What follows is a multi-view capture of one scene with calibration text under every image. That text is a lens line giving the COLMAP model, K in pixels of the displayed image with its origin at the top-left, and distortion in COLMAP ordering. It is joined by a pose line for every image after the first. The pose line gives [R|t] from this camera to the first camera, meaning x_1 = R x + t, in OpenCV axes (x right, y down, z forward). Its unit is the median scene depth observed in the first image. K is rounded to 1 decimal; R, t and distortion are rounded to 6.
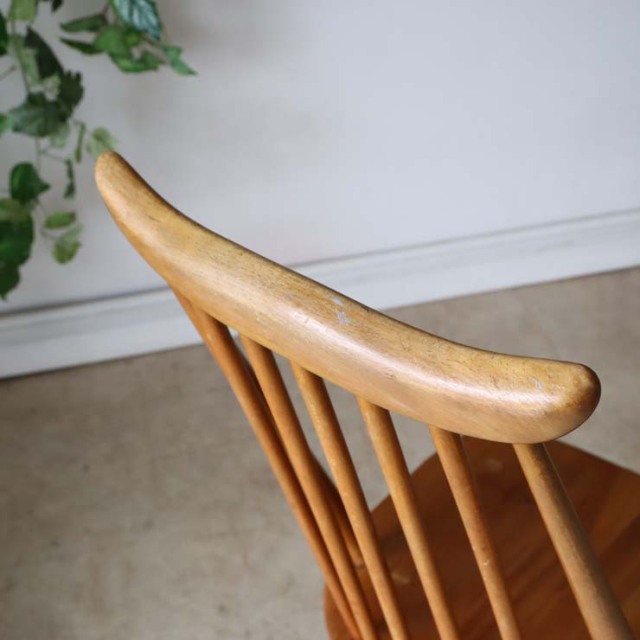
lens RADIAL K [[1082.0, 0, 316.2], [0, 1082.0, 335.4], [0, 0, 1]] dist [-0.077599, 0.151259]
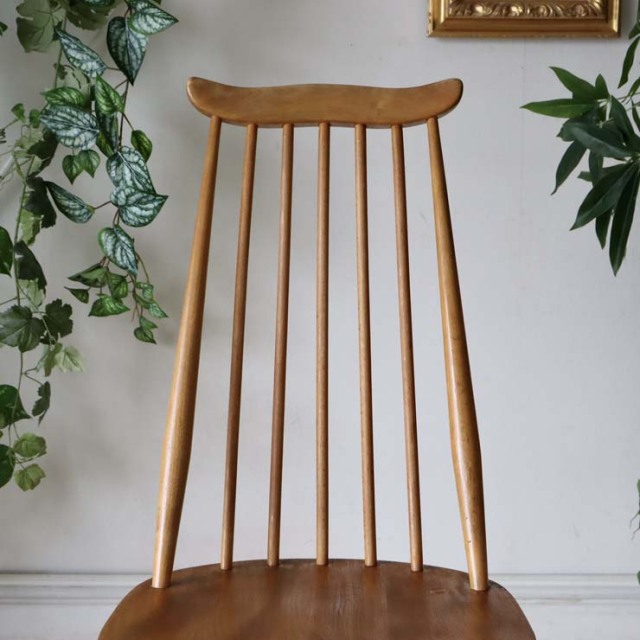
lens RADIAL K [[1244.4, 0, 320.0], [0, 1244.4, 320.0], [0, 0, 1]] dist [-0.056740, 0.386775]
pose [[0.976802, 0.072812, -0.201388, 0.298695], [-0.164209, 0.858308, -0.486151, 0.356502], [0.137455, 0.507943, 0.850353, -0.077719]]
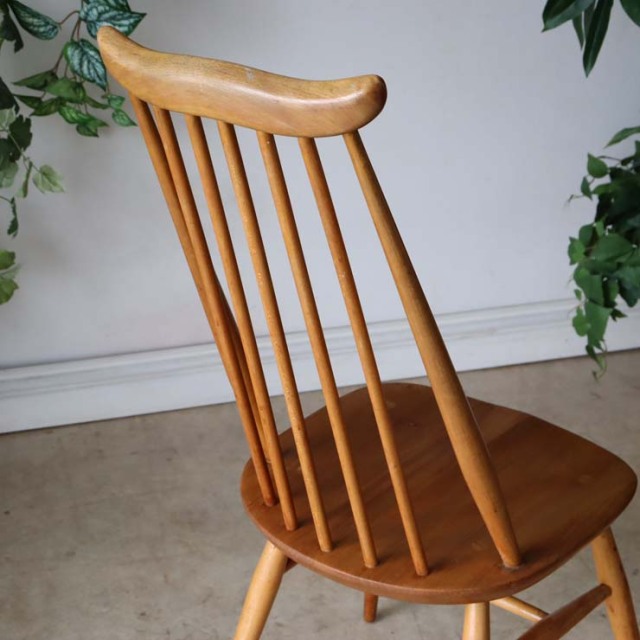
lens RADIAL K [[1362.7, 0, 320.0], [0, 1362.7, 320.0], [0, 0, 1]] dist [0.074829, -0.050675]
pose [[0.998523, 0.015501, 0.052078, 0.008913], [-0.003119, 0.973213, -0.229885, 0.274350], [-0.054246, 0.229383, 0.971823, -0.336002]]
